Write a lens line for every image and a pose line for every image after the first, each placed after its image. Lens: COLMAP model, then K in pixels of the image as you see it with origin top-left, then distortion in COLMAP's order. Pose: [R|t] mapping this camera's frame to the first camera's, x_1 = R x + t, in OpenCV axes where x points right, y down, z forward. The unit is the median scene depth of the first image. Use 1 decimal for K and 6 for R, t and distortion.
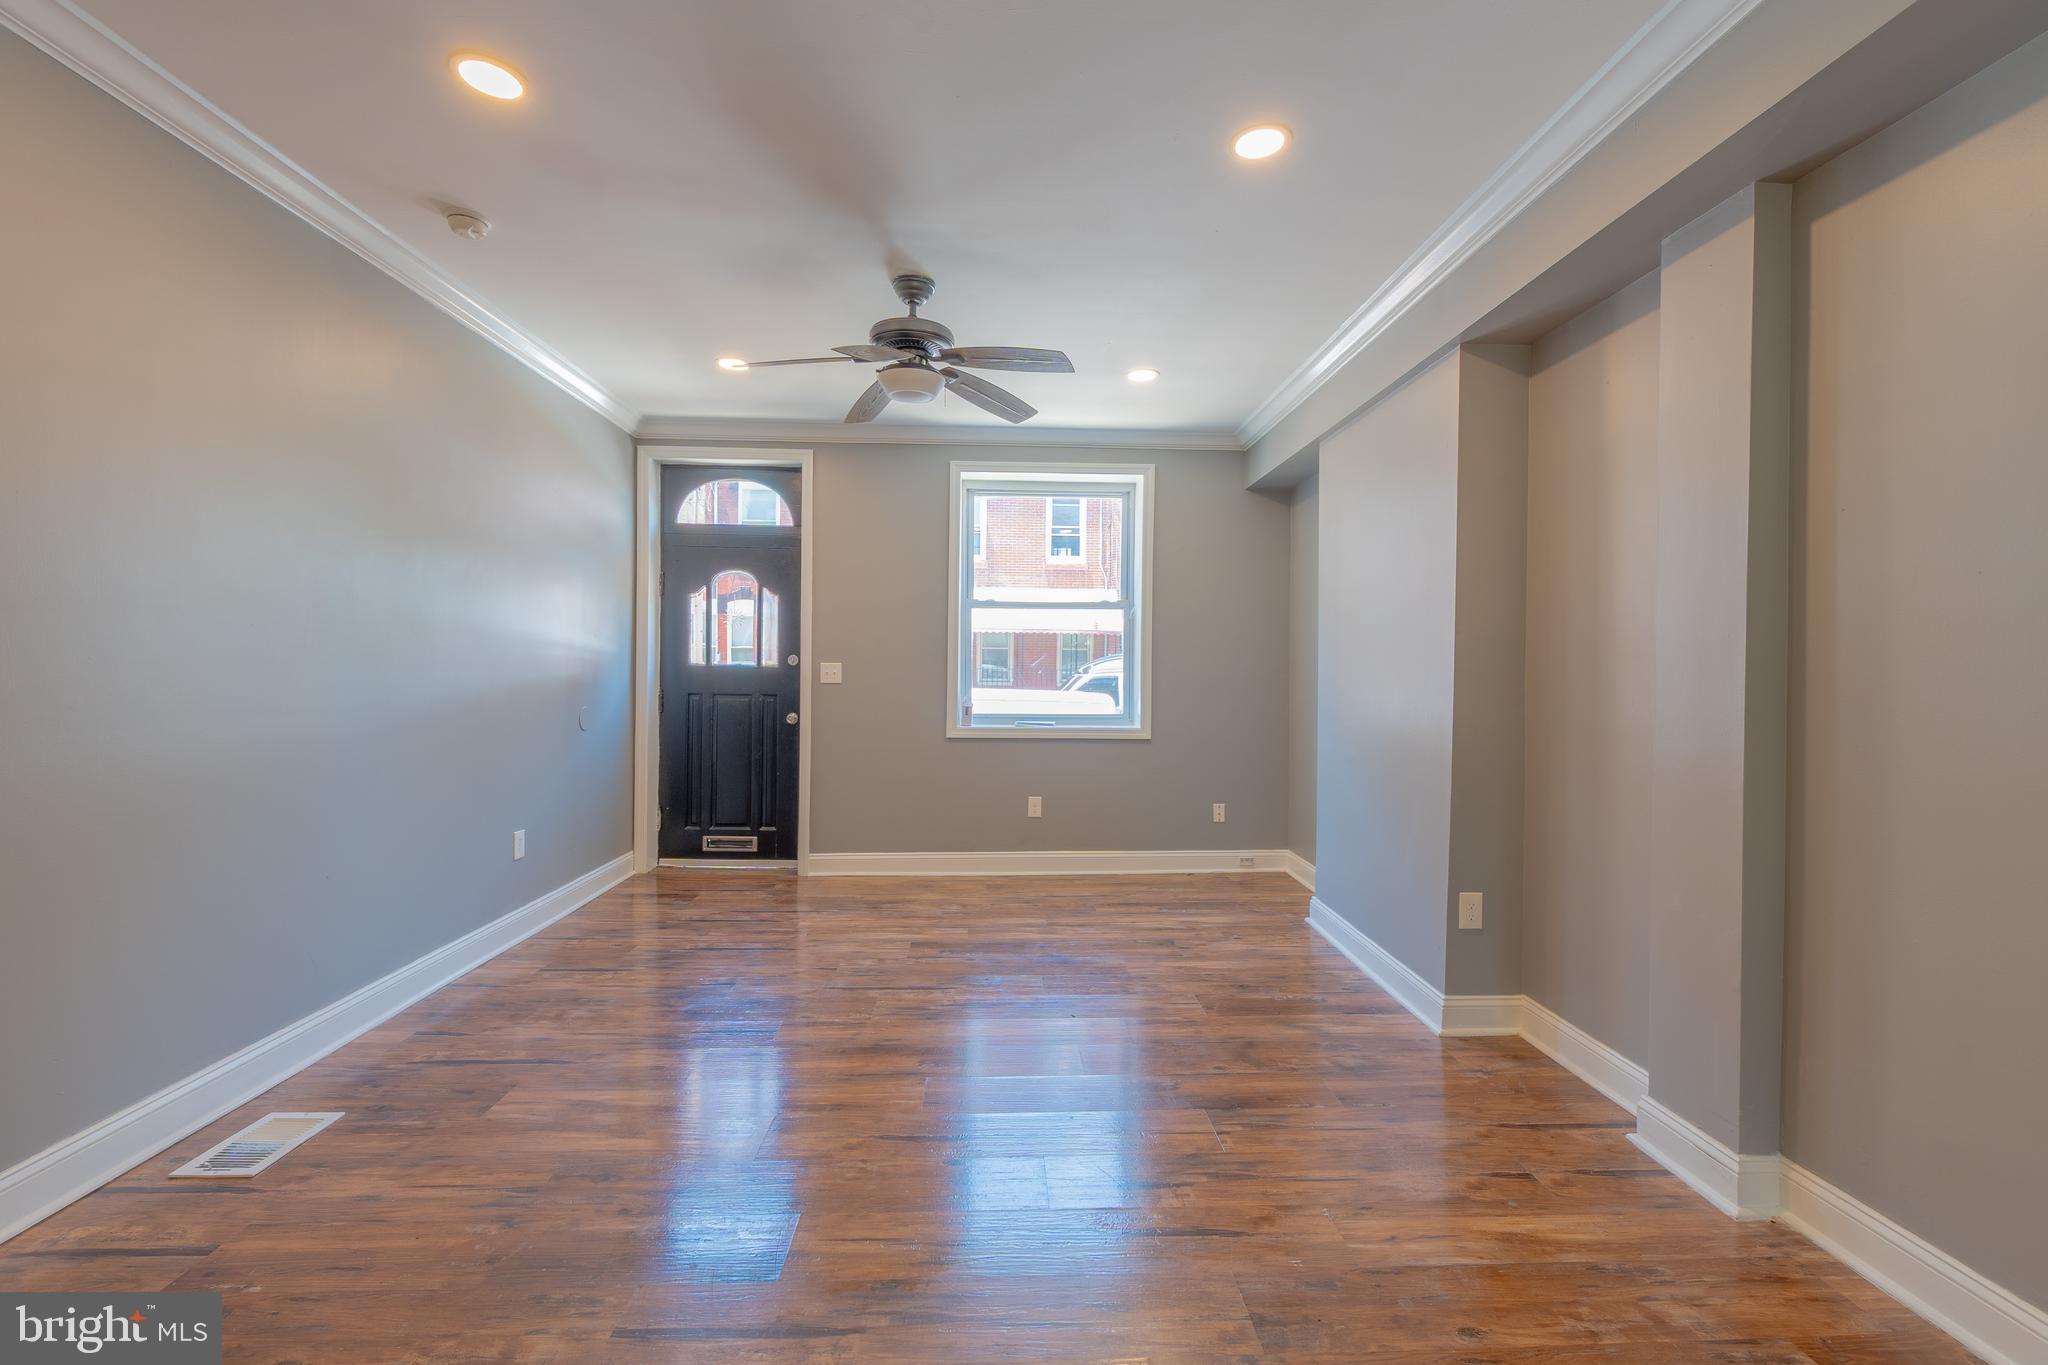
lens RADIAL K [[866.1, 0, 1026.8], [0, 866.1, 680.5], [0, 0, 1]] dist [0.004085, -0.002265]
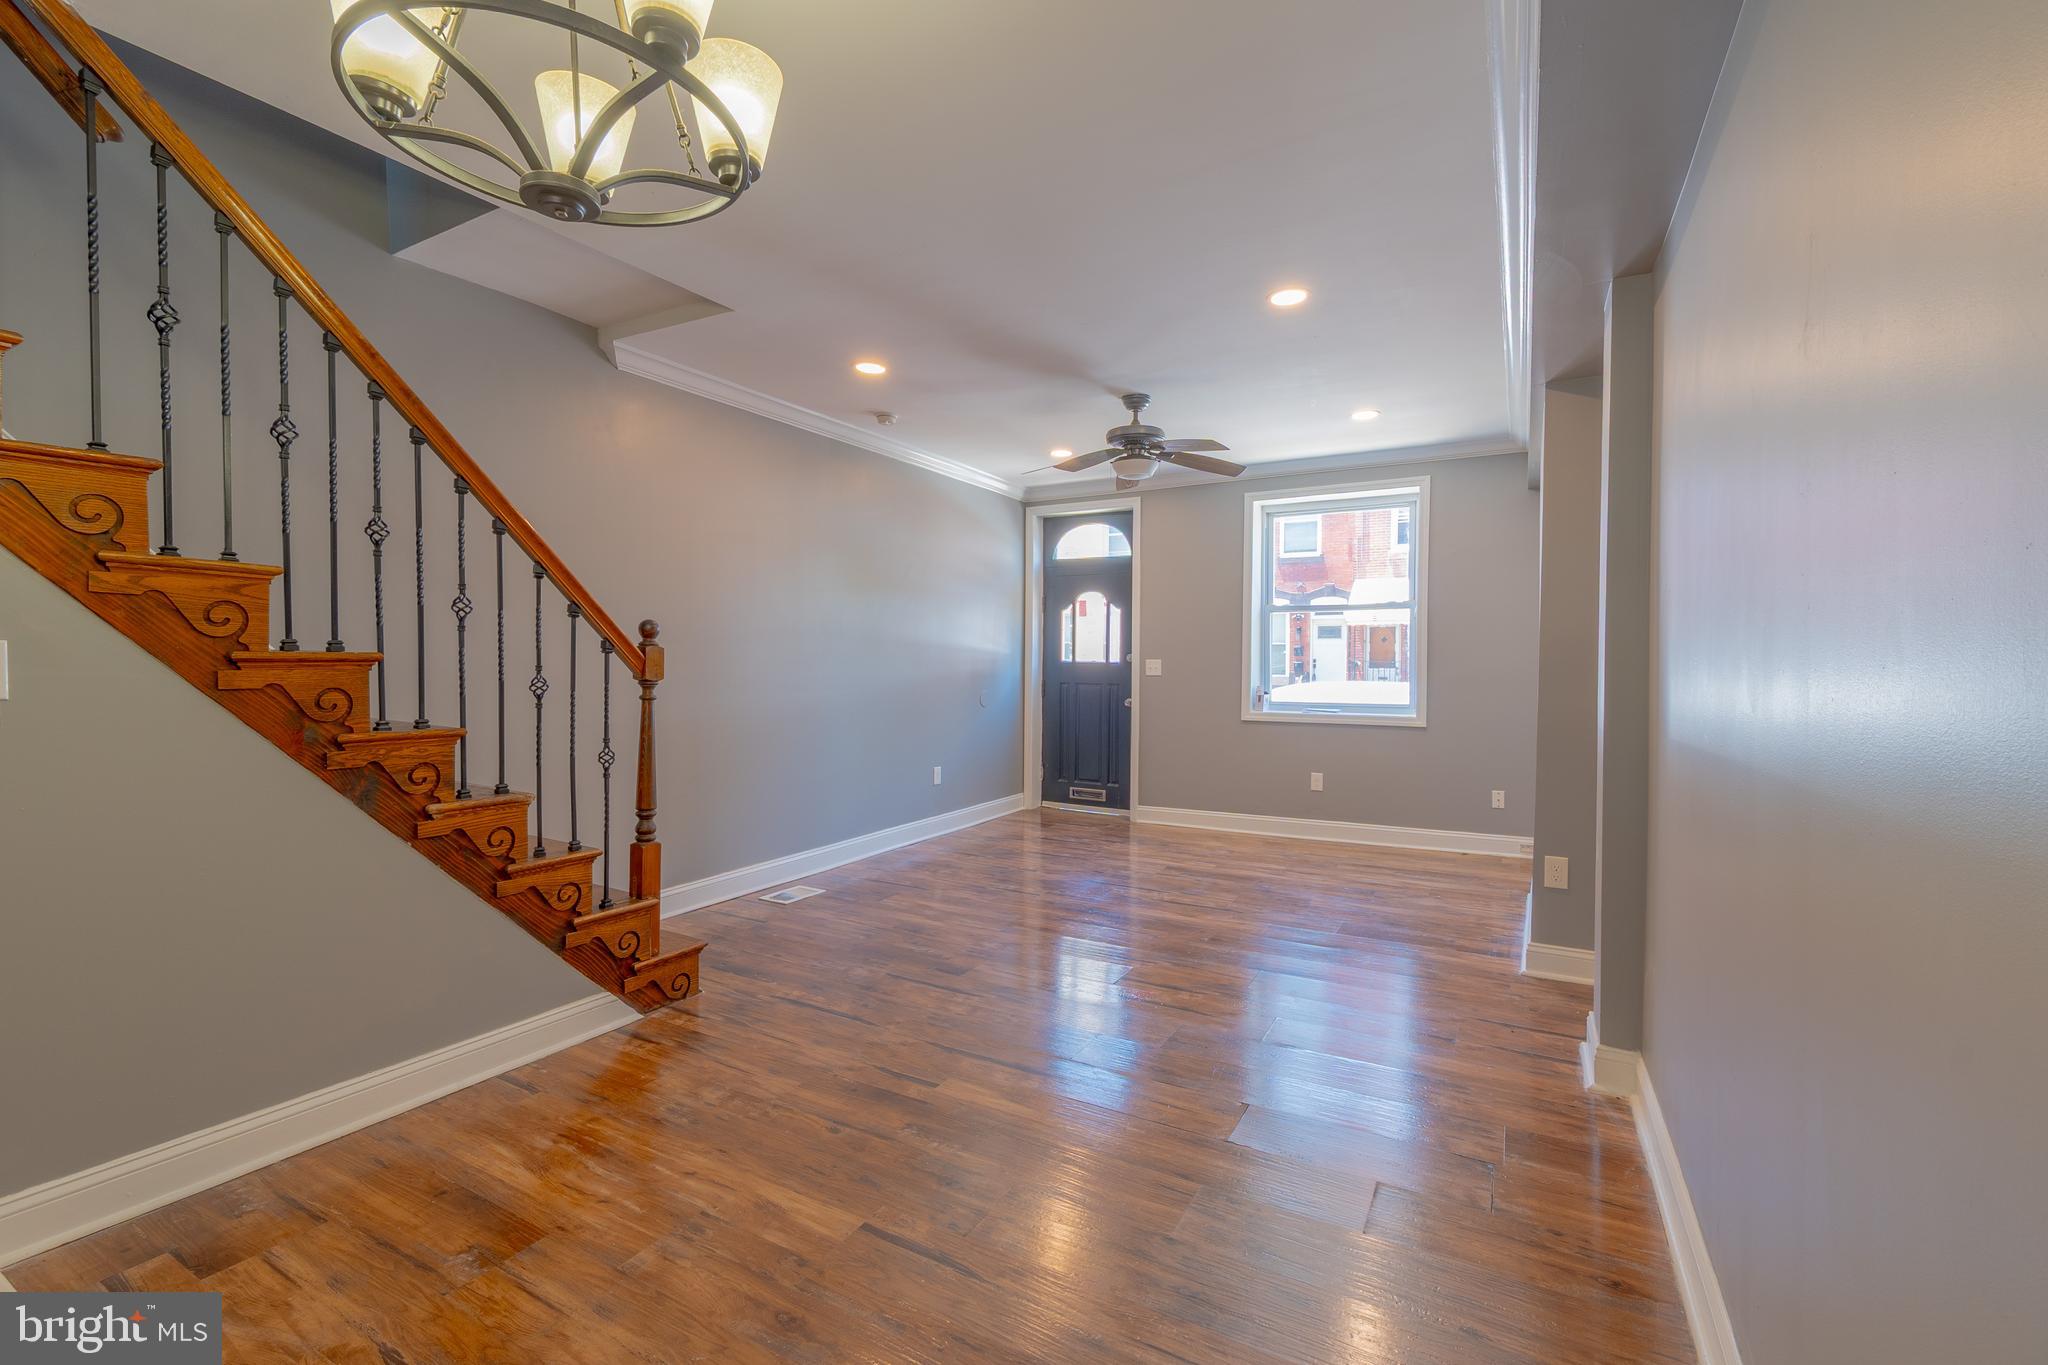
lens RADIAL K [[866.1, 0, 1026.4], [0, 866.1, 681.6], [0, 0, 1]] dist [0.004085, -0.002265]
pose [[0.848917, 0.005232, -0.528501, 0.338507], [-0.000549, 0.999959, 0.009018, 0.000783], [0.528526, -0.007365, 0.848885, -0.228372]]
